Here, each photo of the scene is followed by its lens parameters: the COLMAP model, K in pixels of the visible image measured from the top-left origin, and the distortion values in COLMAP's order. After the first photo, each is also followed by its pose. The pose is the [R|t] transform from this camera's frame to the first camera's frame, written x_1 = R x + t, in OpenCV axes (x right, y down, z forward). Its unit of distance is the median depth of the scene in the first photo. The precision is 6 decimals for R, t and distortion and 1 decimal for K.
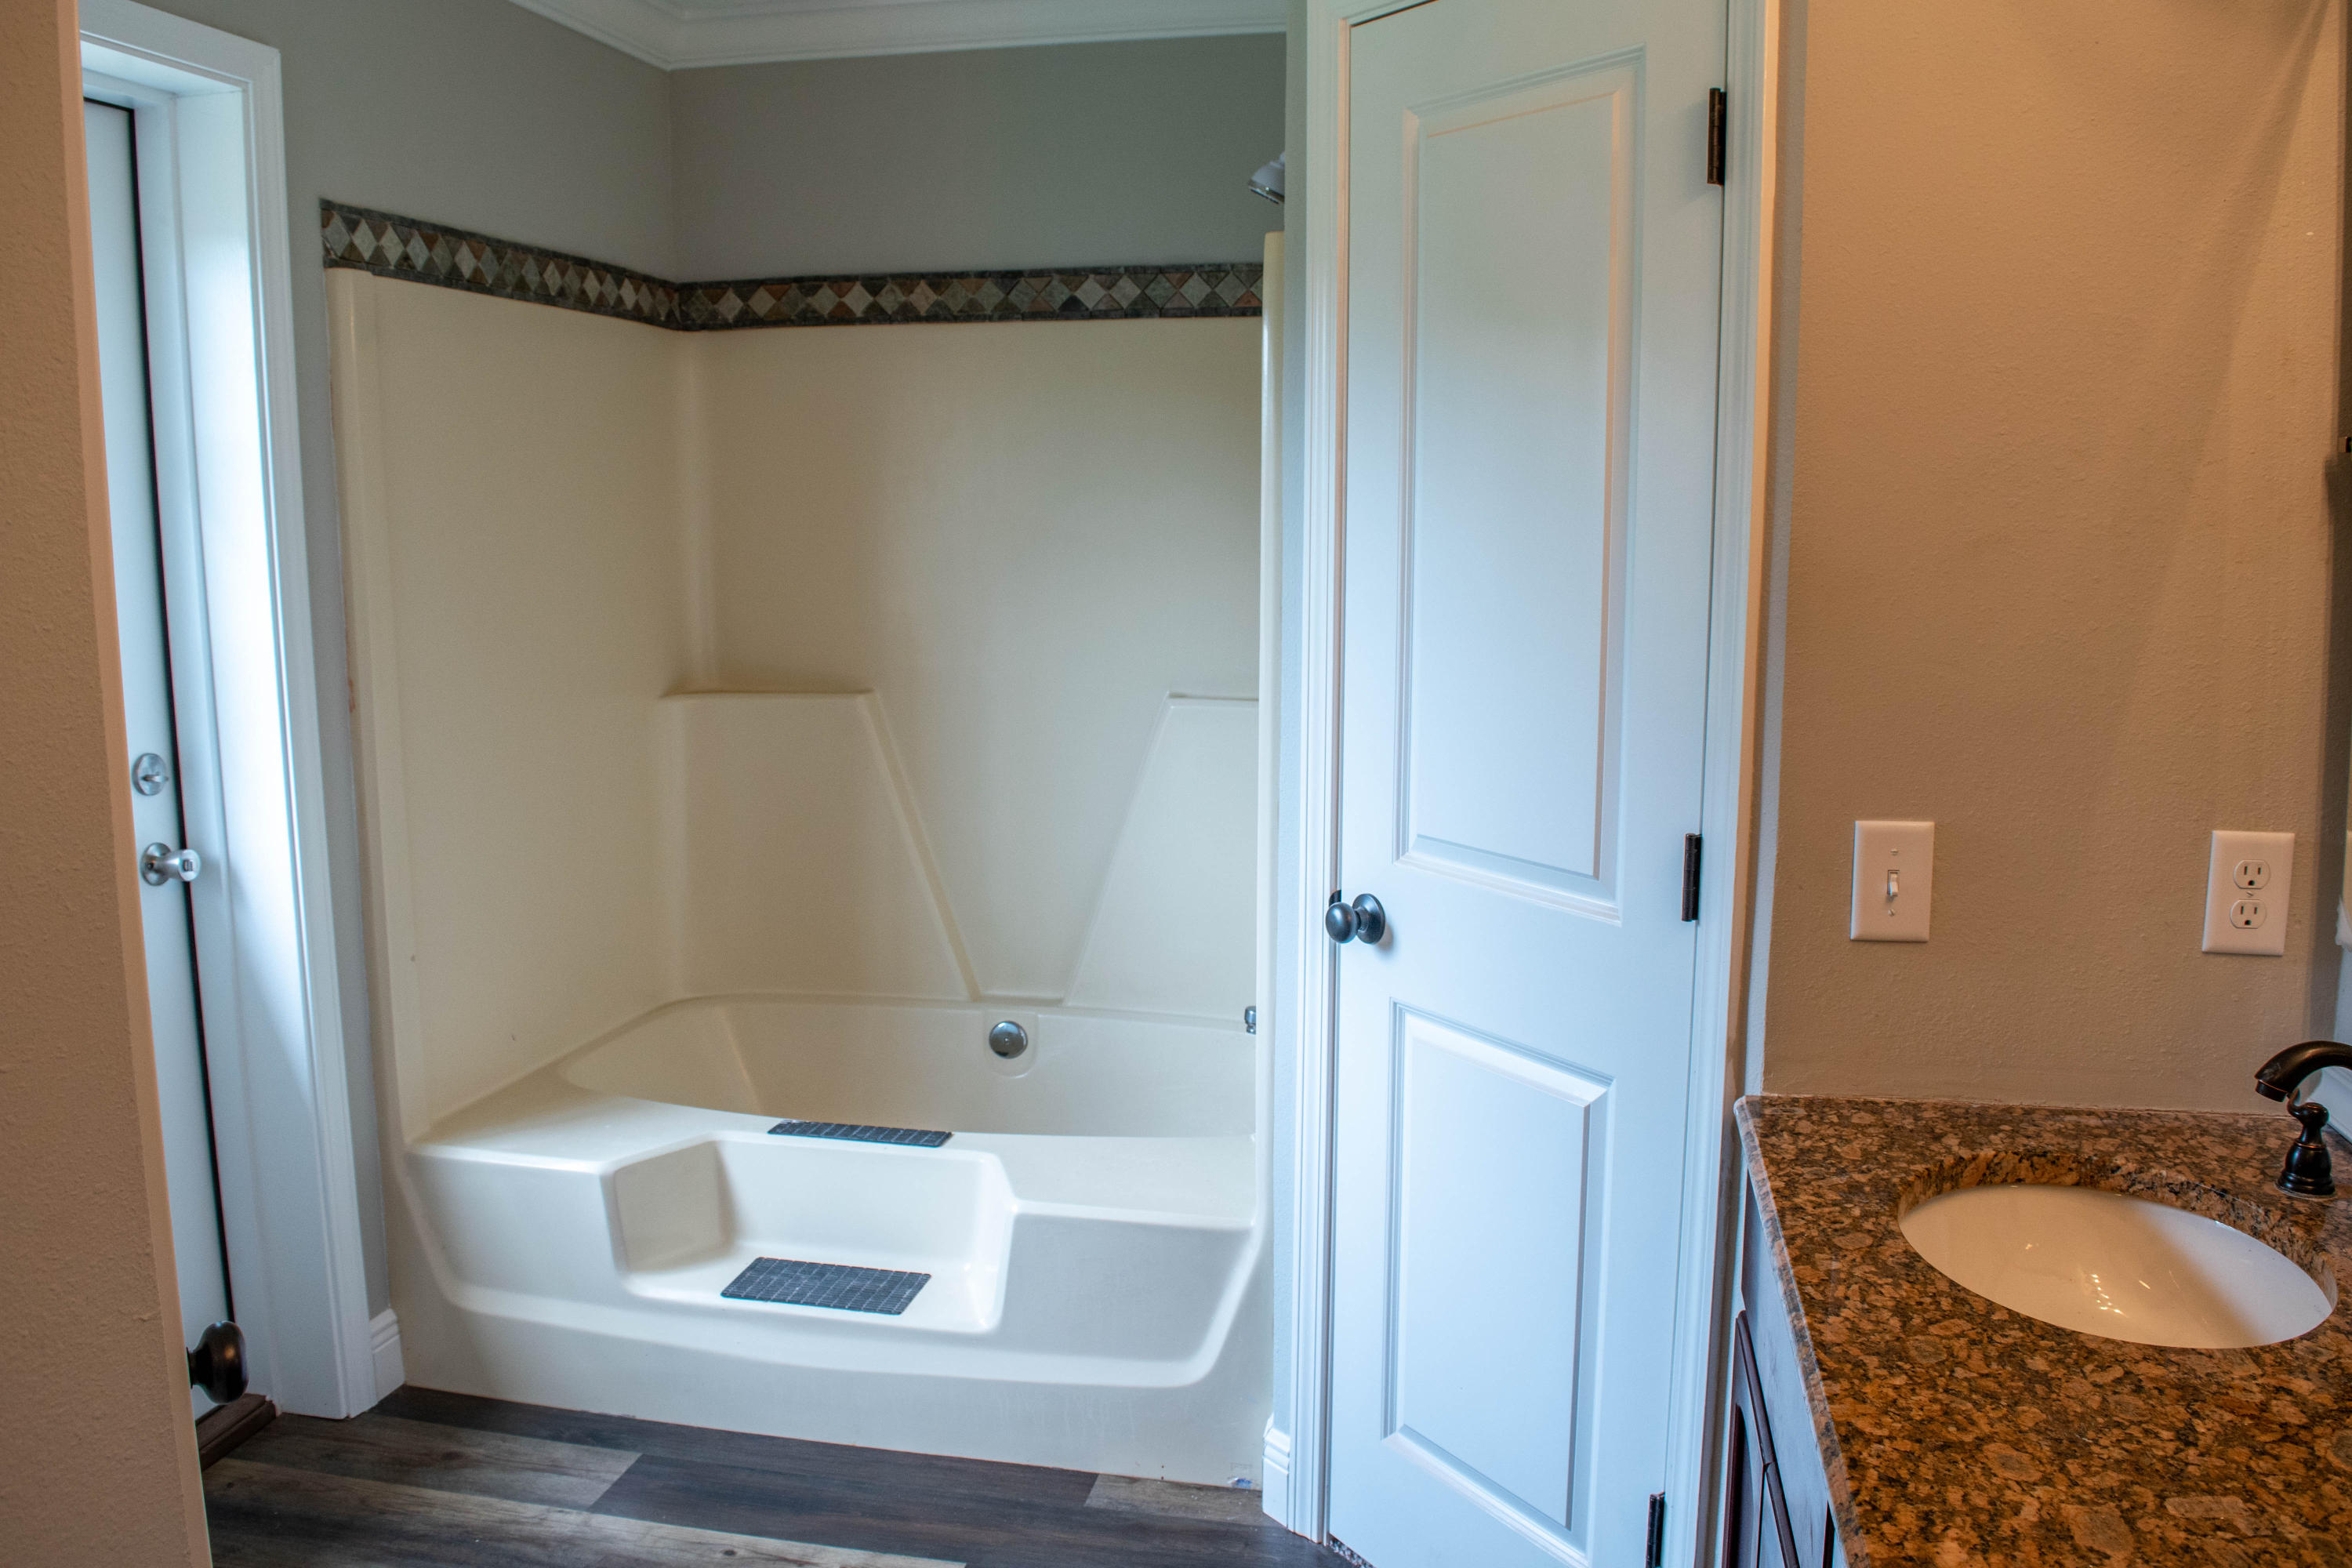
lens RADIAL K [[1878.2, 0, 1184.5], [0, 1878.2, 789.6], [0, 0, 1]] dist [-0.093714, 0.021786]
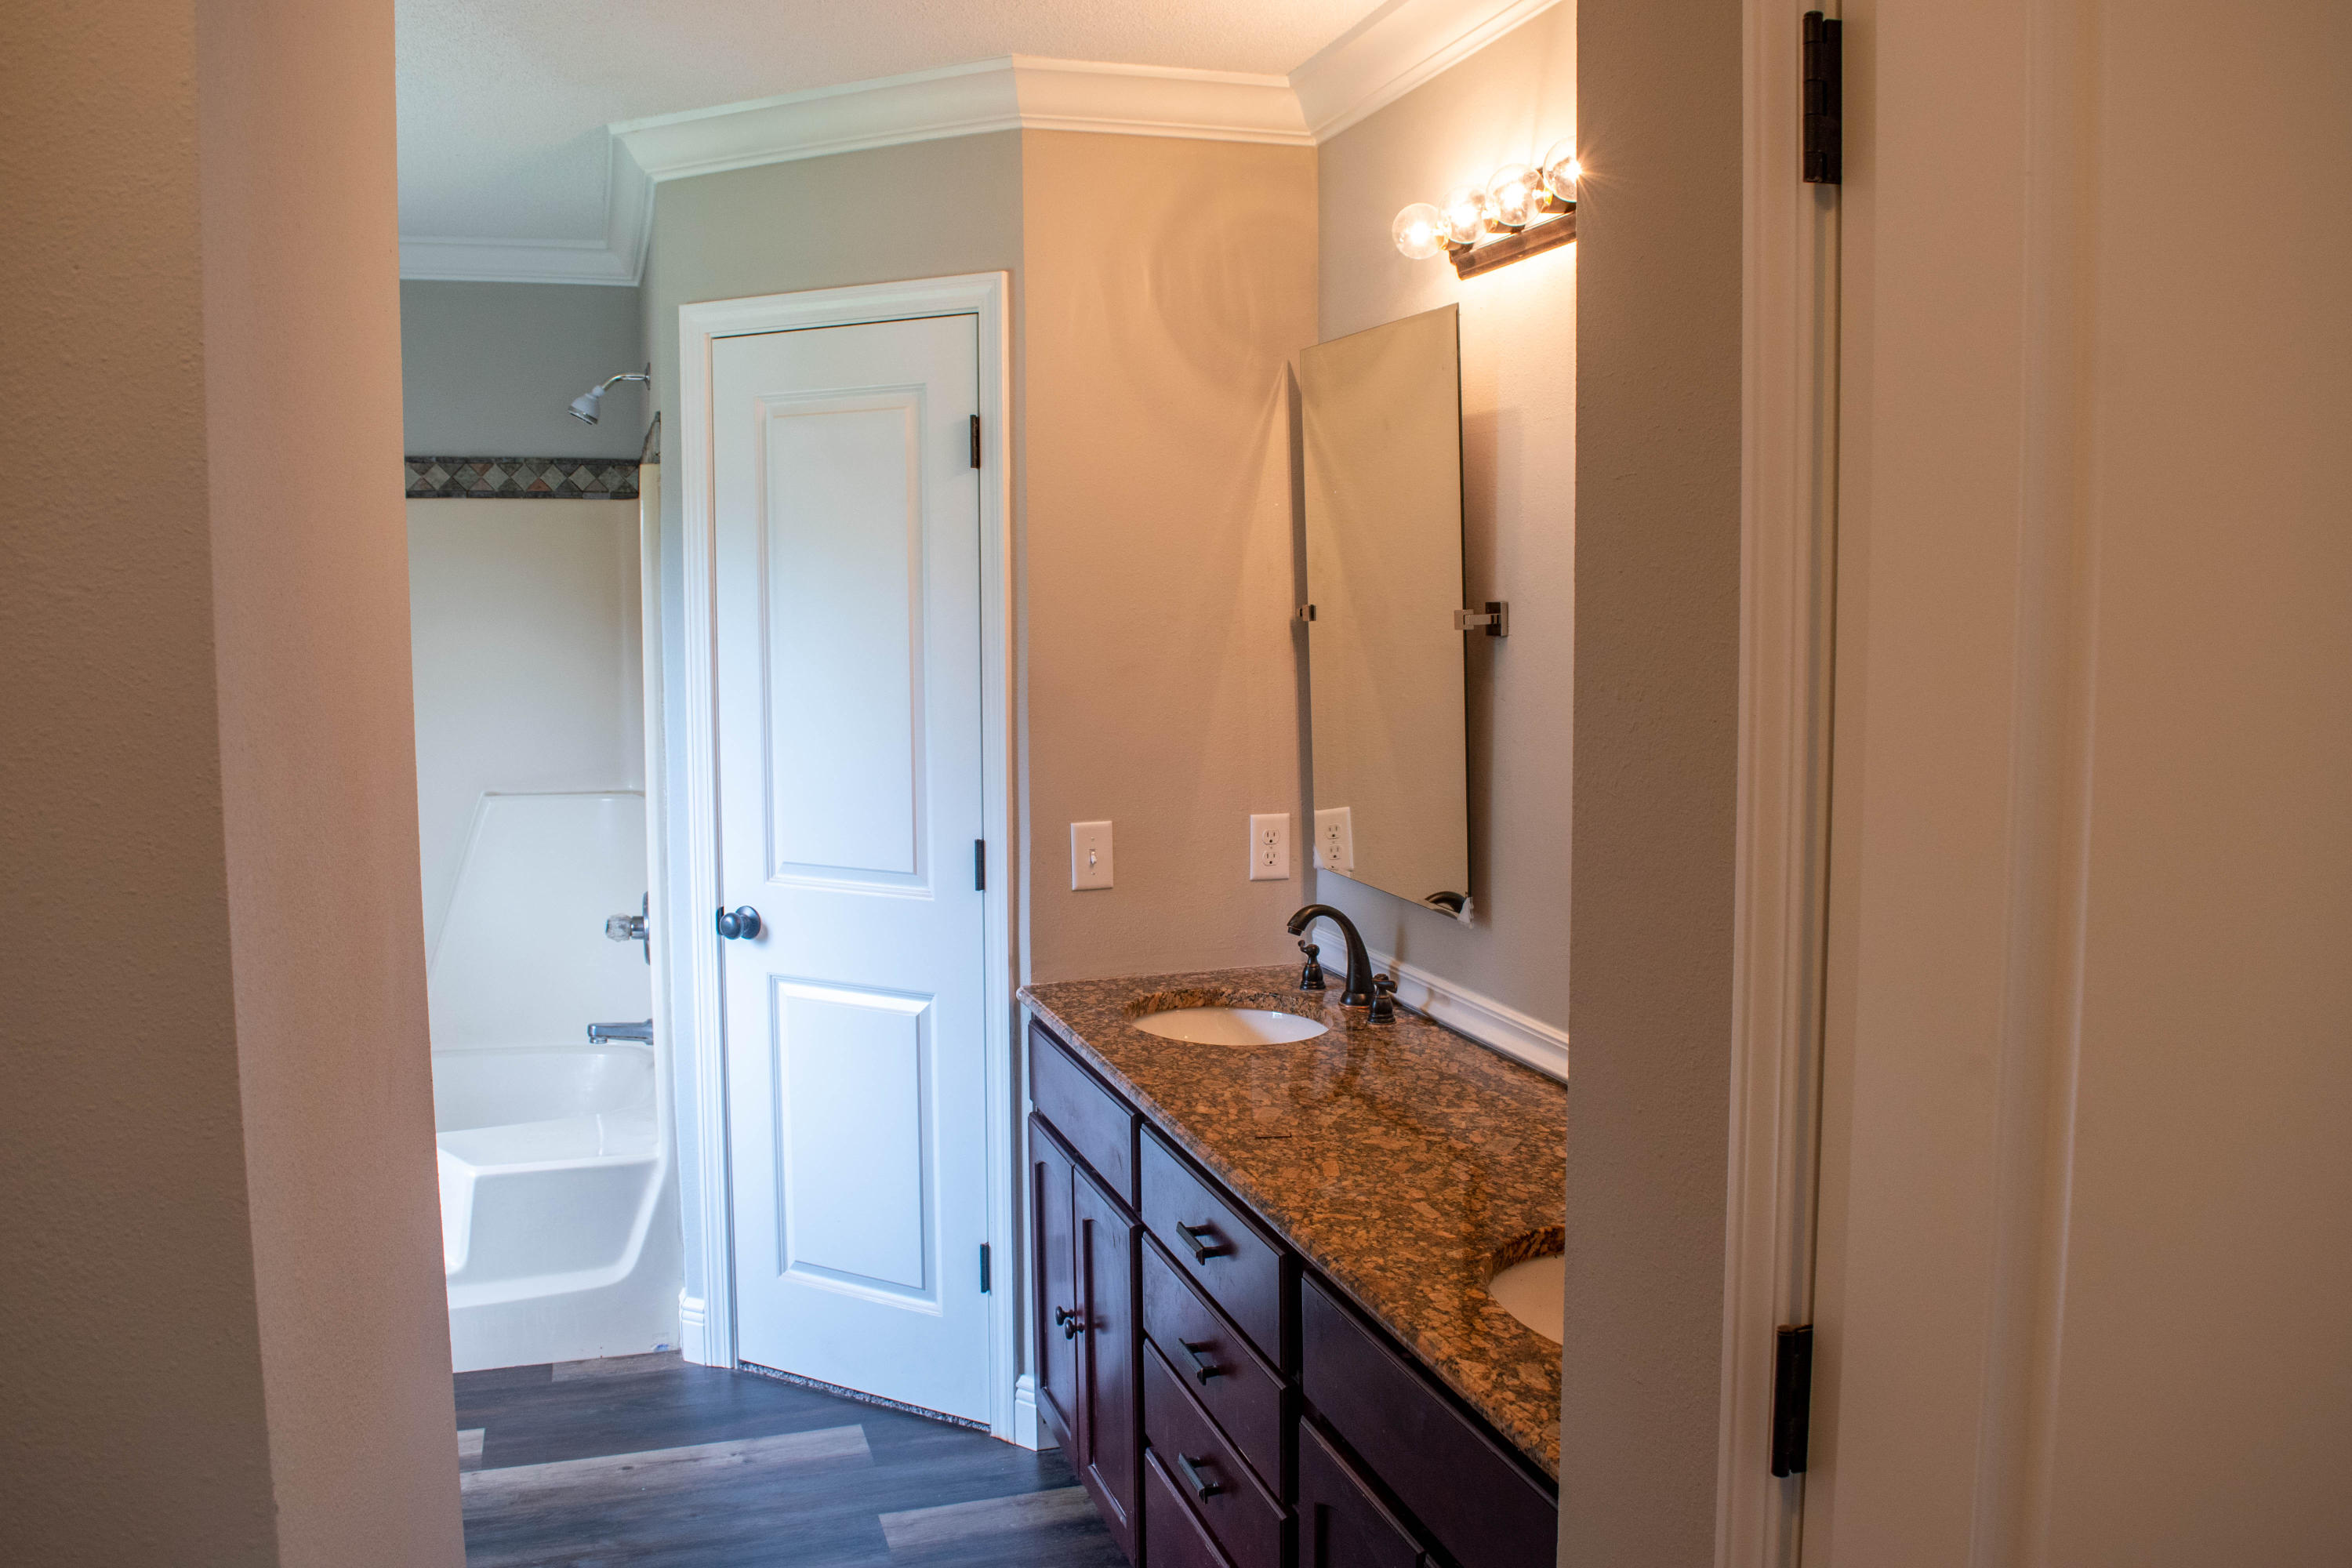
lens RADIAL K [[1878.2, 0, 1178.4], [0, 1878.2, 787.3], [0, 0, 1]] dist [-0.093714, 0.021786]
pose [[0.868160, -0.049312, 0.493828, -0.416450], [0.078532, 0.996165, -0.038586, 0.056952], [-0.490031, 0.072280, 0.868703, -0.592319]]
